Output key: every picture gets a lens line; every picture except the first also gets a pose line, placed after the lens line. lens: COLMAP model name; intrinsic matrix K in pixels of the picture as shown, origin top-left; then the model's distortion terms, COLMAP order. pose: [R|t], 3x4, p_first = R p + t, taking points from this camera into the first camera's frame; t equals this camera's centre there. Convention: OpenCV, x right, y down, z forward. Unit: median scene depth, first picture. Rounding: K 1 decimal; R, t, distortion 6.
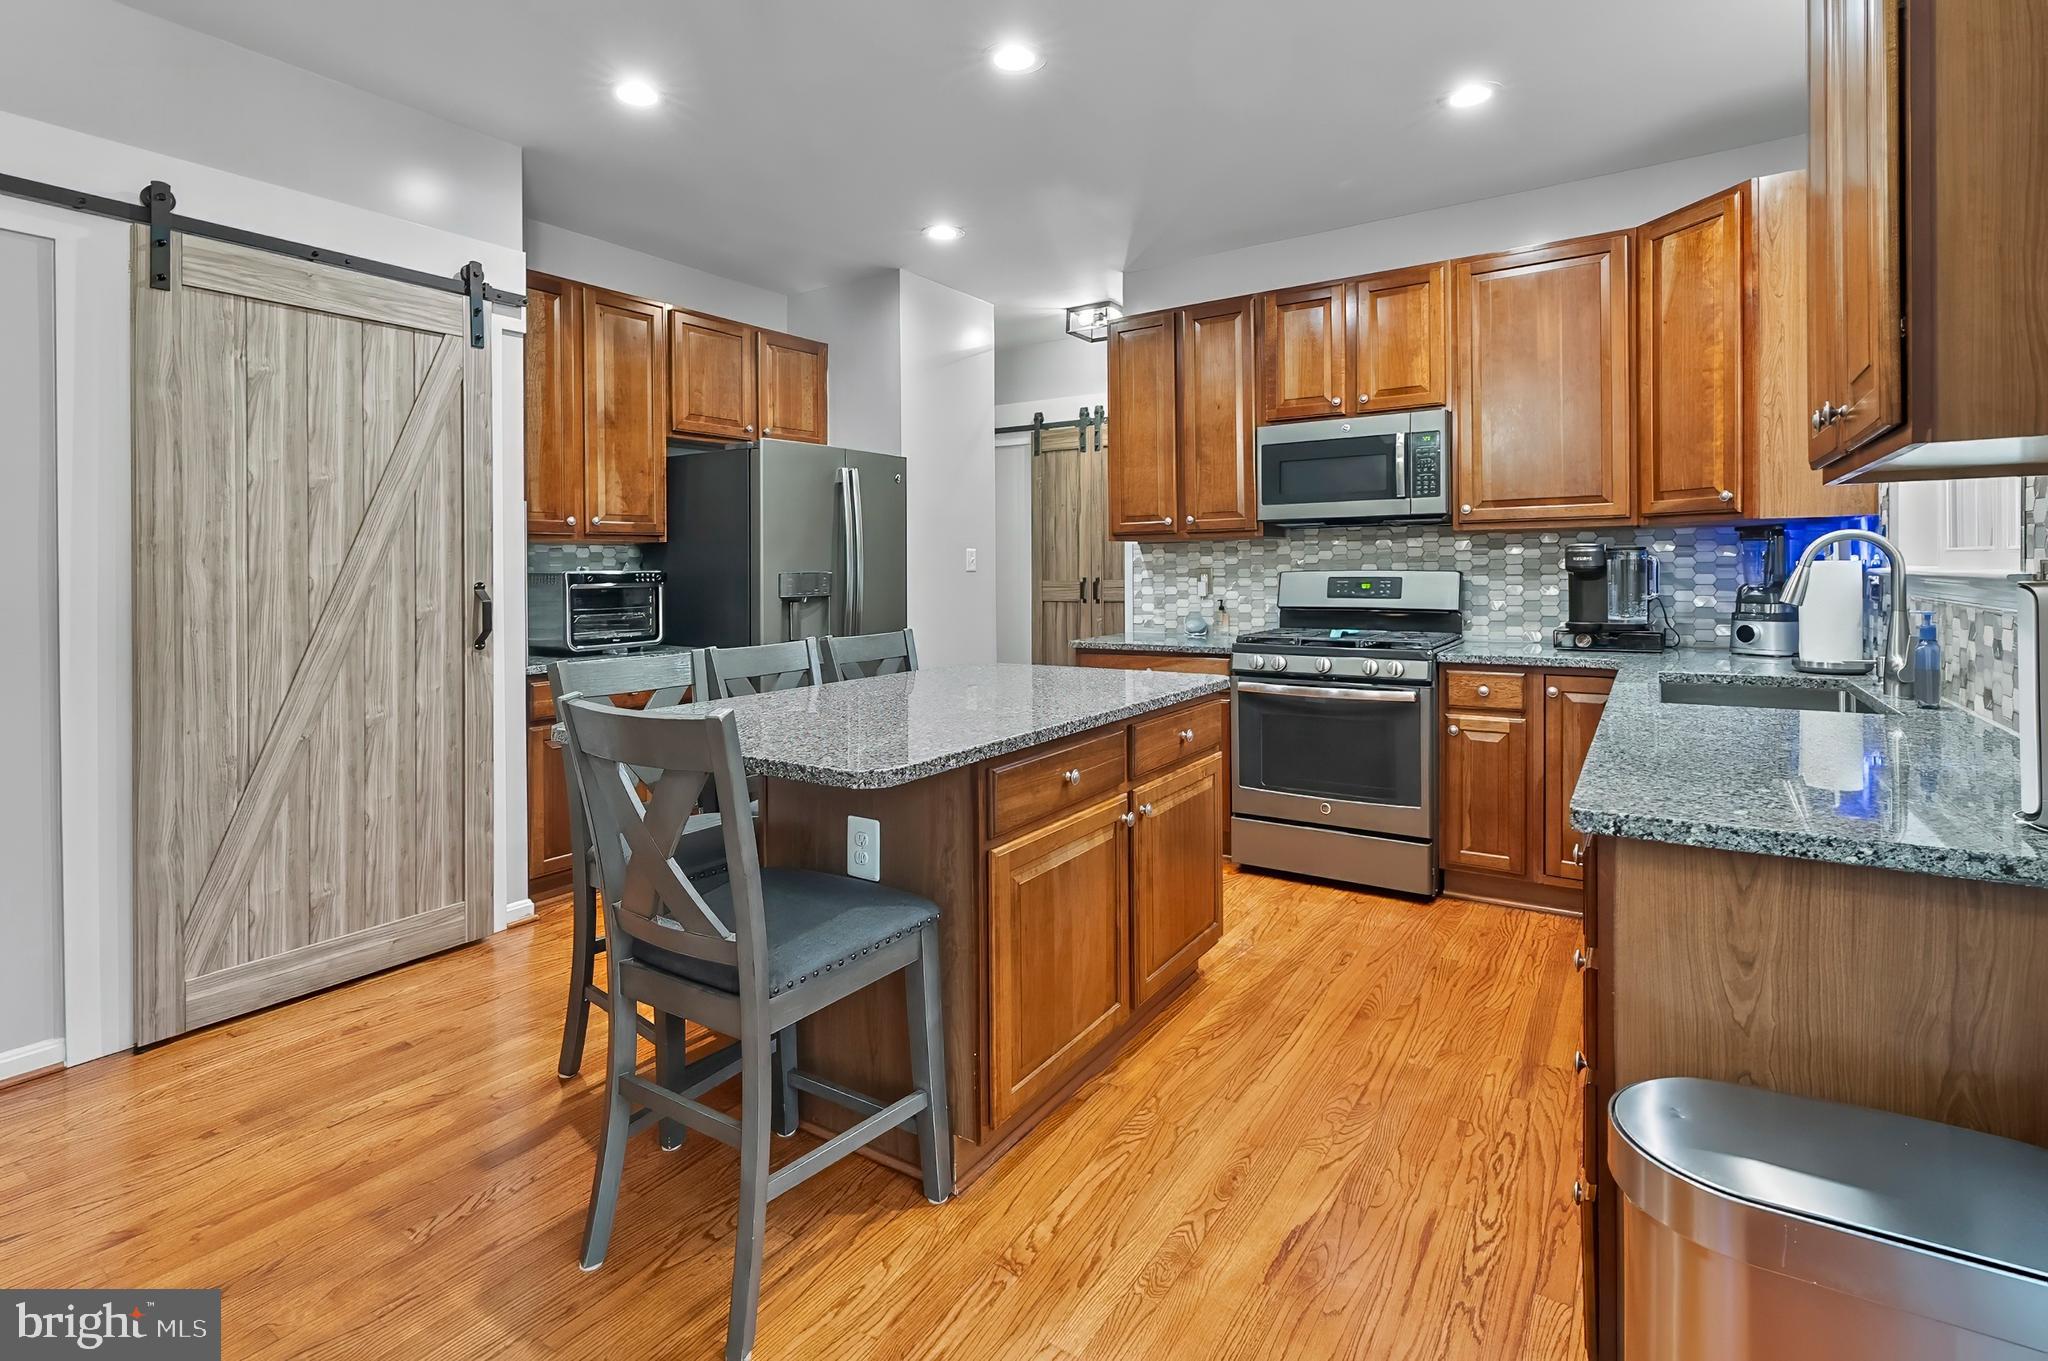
lens RADIAL K [[965.8, 0, 985.7], [0, 965.8, 570.5], [0, 0, 1]] dist [-0.005165, 0.001902]
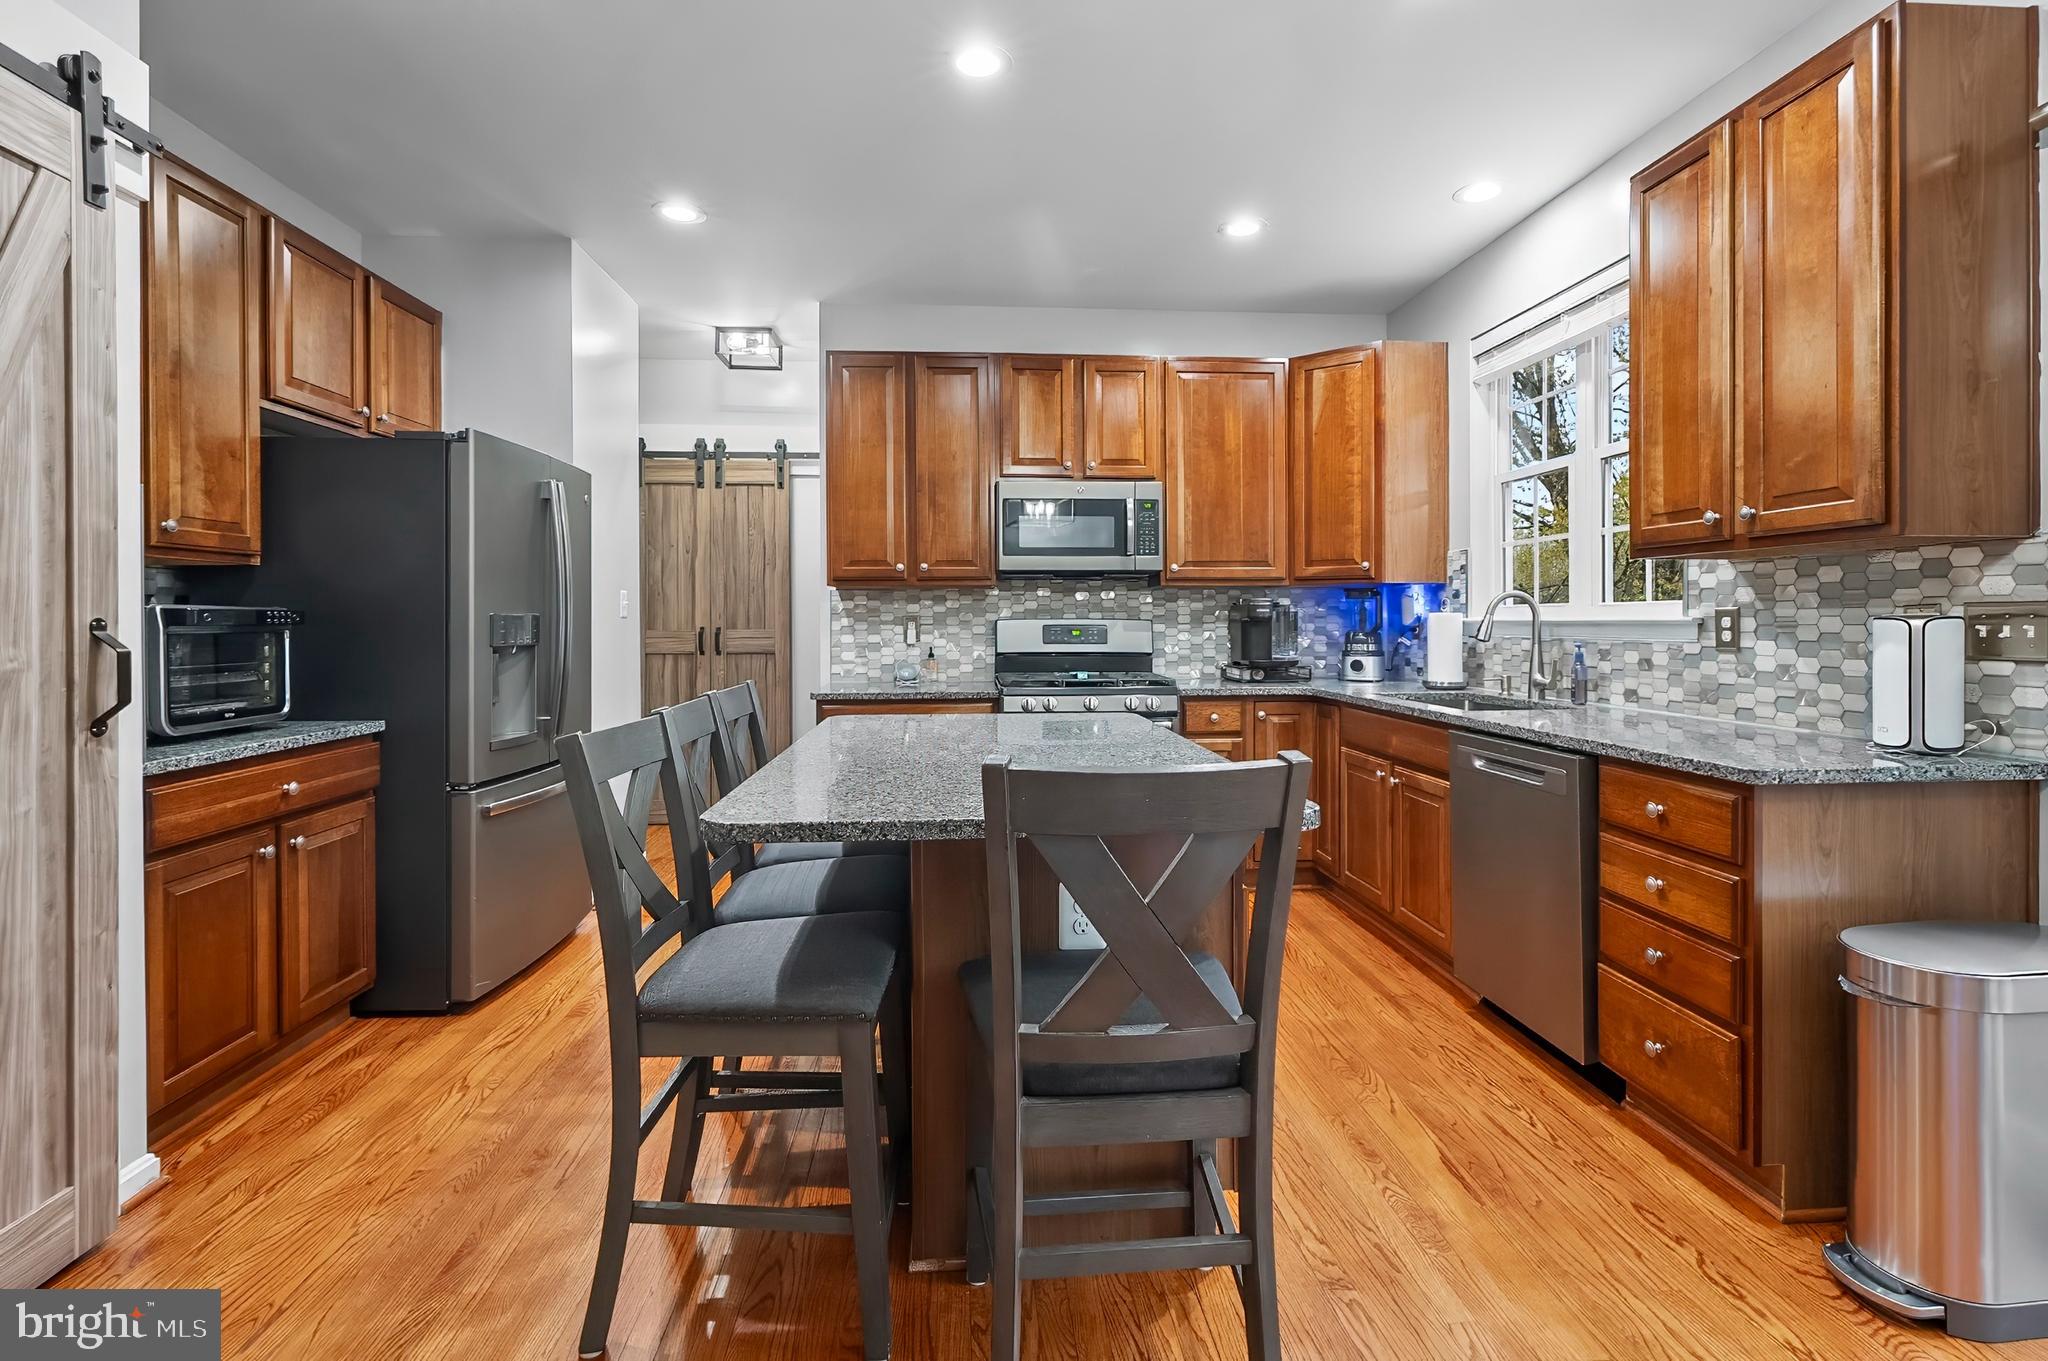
lens RADIAL K [[965.8, 0, 1019.1], [0, 965.8, 625.9], [0, 0, 1]] dist [-0.005165, 0.001902]
pose [[0.780914, 0.006400, 0.624606, -0.380547], [-0.005419, 0.999979, -0.003471, 0.013078], [-0.624615, -0.000674, 0.780932, 0.179731]]
